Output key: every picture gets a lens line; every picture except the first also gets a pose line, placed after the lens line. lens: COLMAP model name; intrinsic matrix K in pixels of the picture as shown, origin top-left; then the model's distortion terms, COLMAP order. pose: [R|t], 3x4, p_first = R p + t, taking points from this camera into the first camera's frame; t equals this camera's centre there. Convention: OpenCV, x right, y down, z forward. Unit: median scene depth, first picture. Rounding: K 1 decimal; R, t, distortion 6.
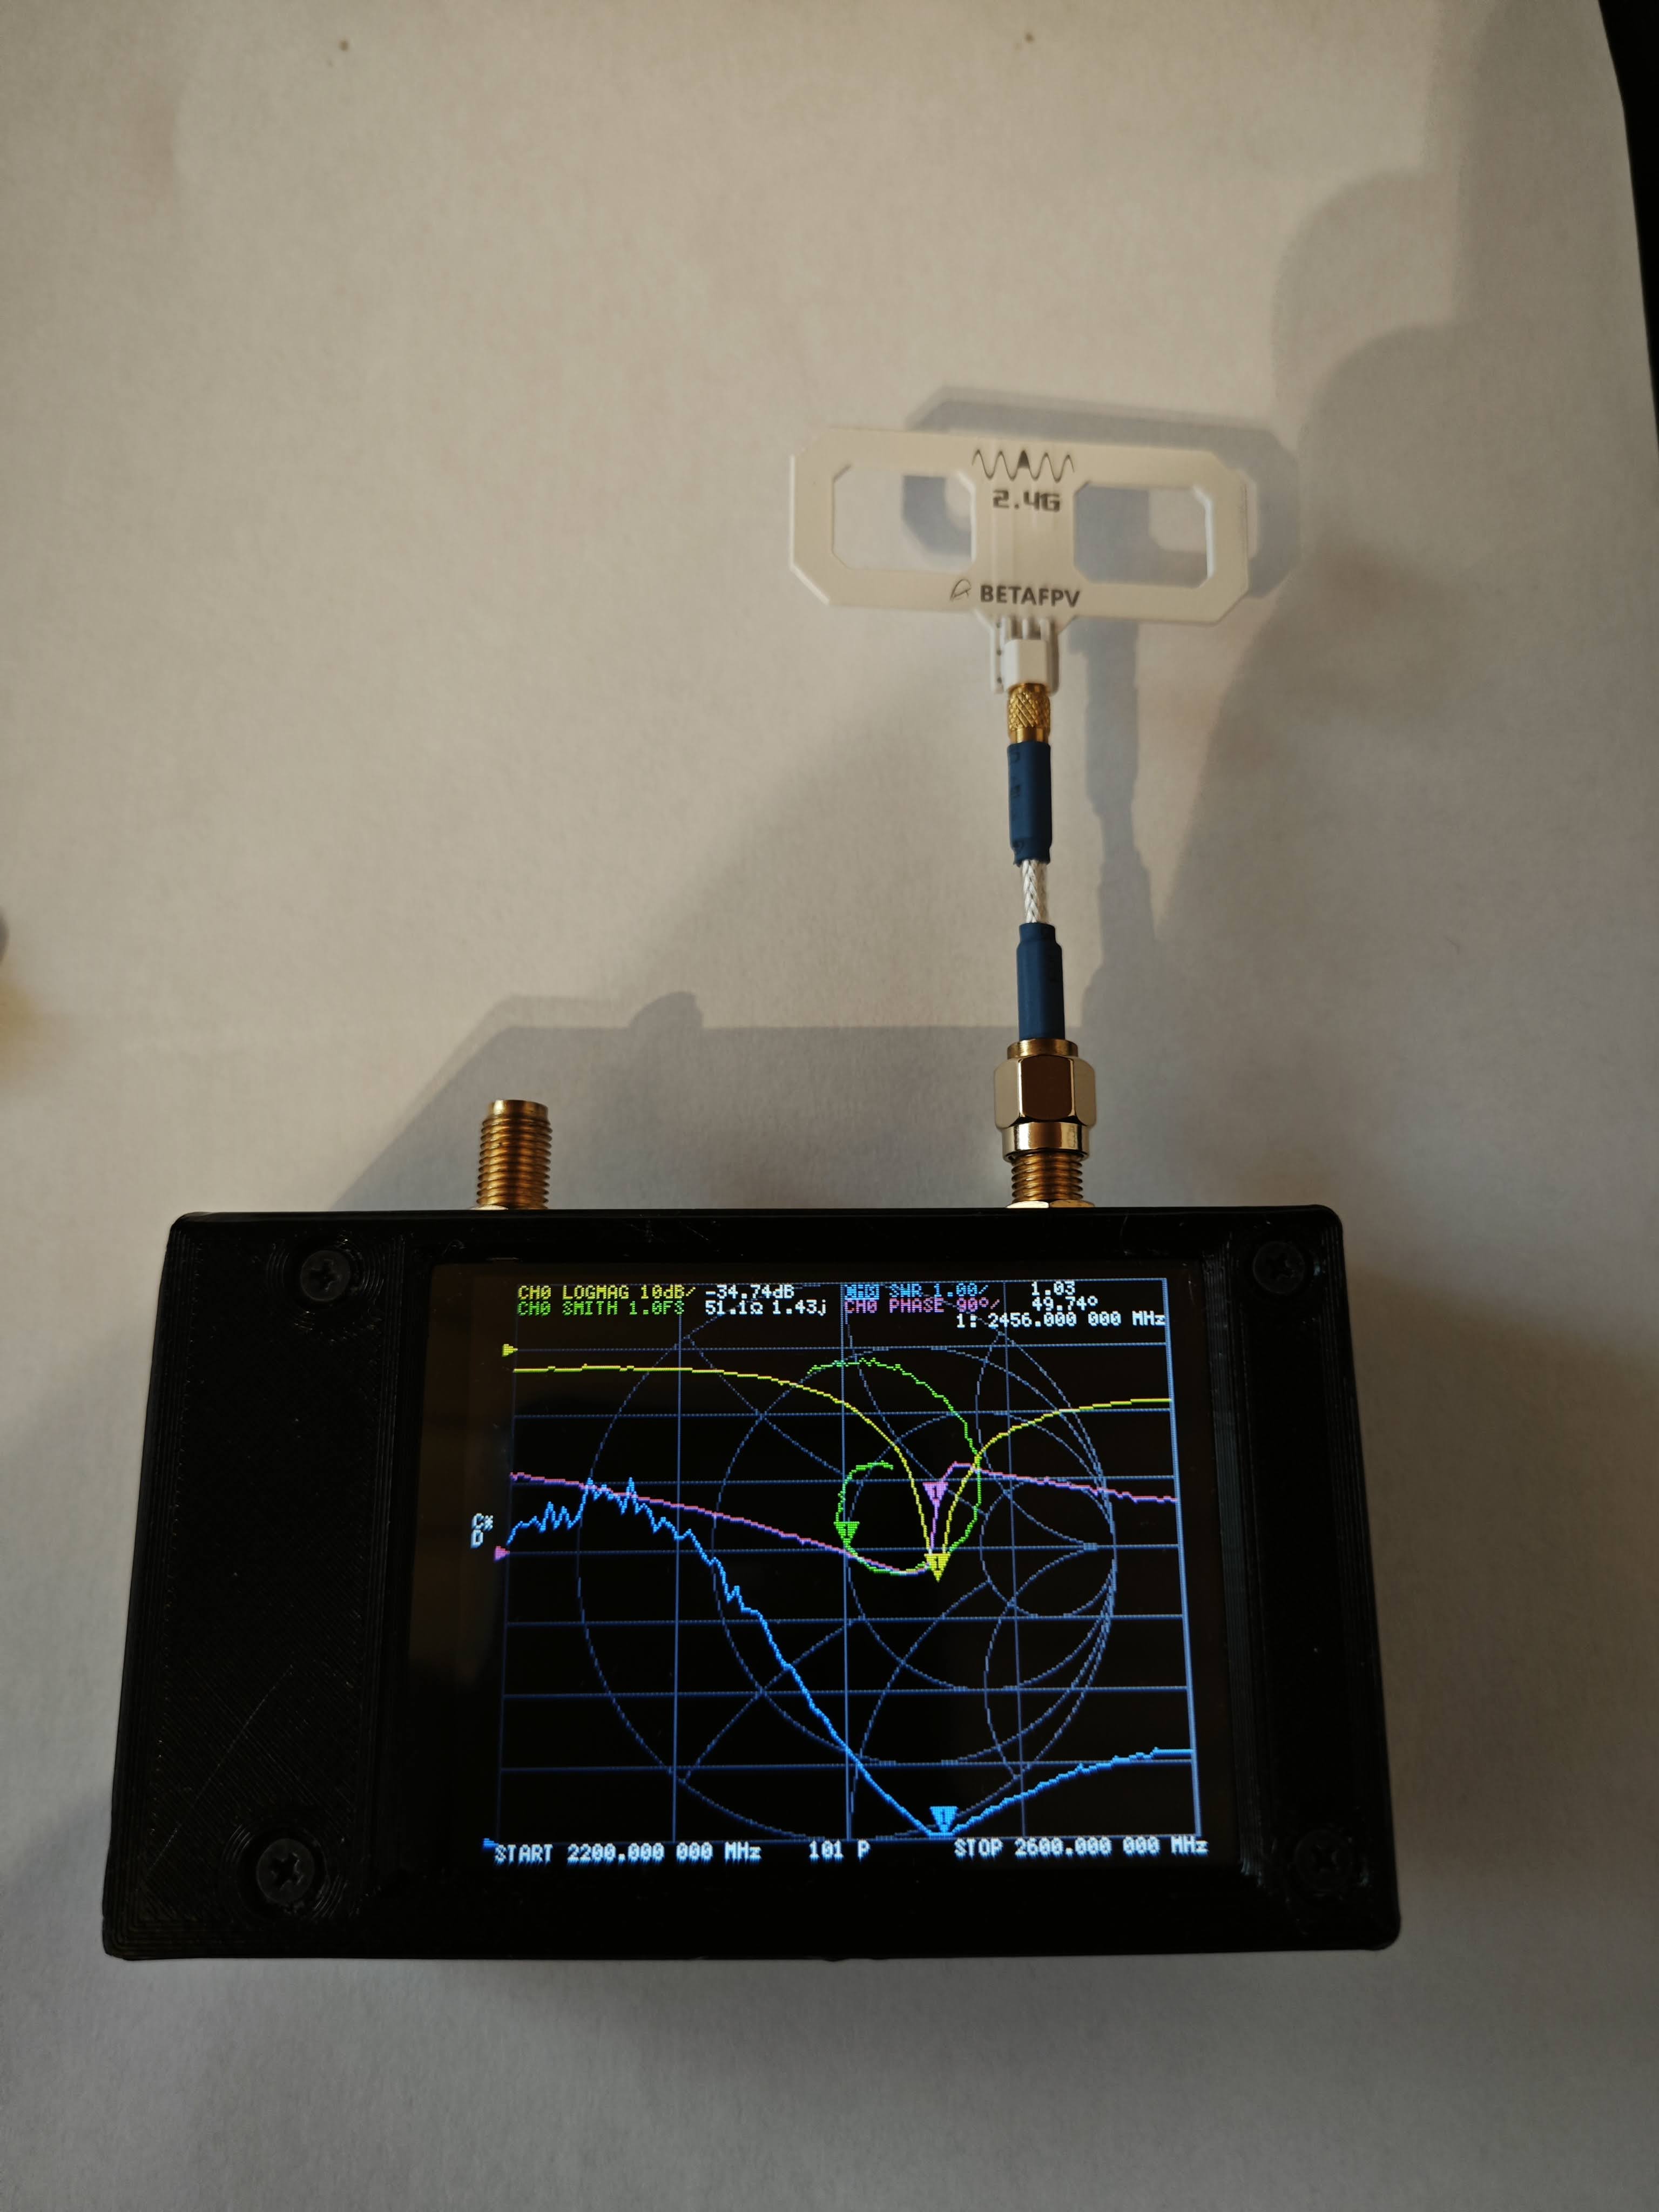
lens RADIAL K [[1512.3, 0, 813.0], [0, 1512.3, 1114.4], [0, 0, 1]] dist [-0.026905, -0.019728]
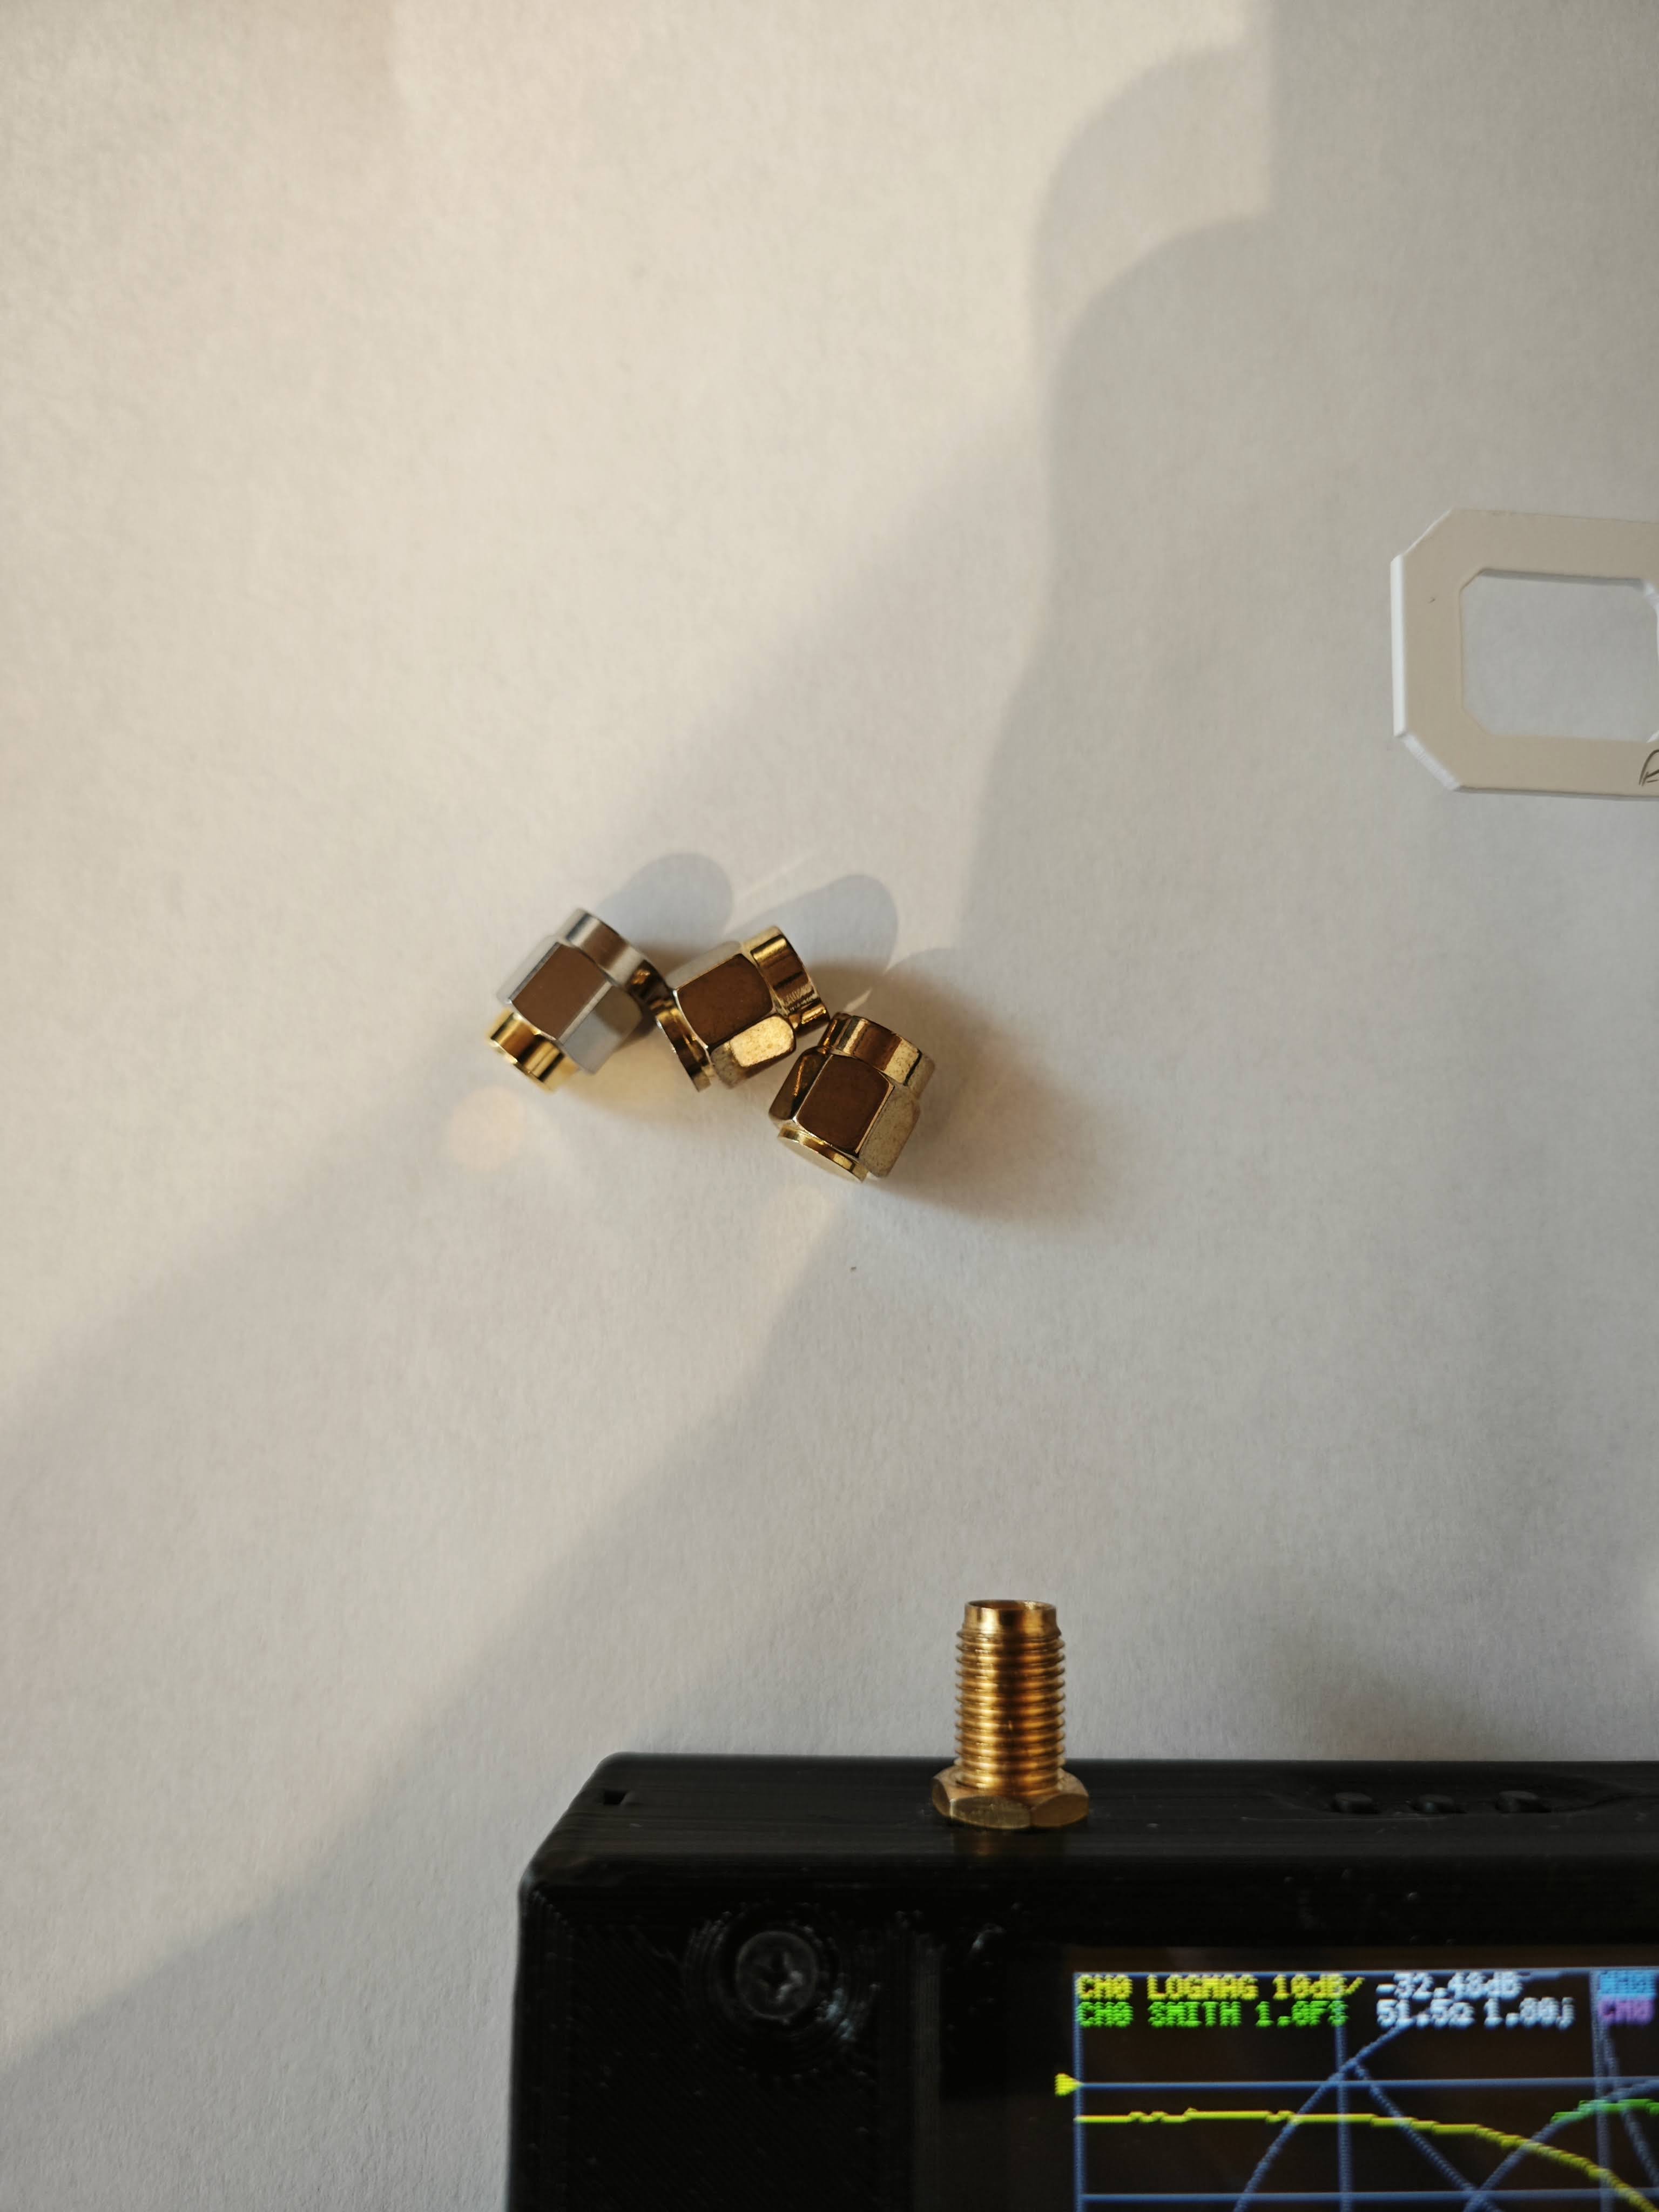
lens RADIAL K [[1512.3, 0, 813.0], [0, 1512.3, 1114.4], [0, 0, 1]] dist [-0.026905, -0.019728]
pose [[0.999544, 0.008904, -0.028841, -0.290136], [-0.007533, 0.998851, 0.047327, -0.269081], [0.029229, -0.047088, 0.998463, 0.402425]]
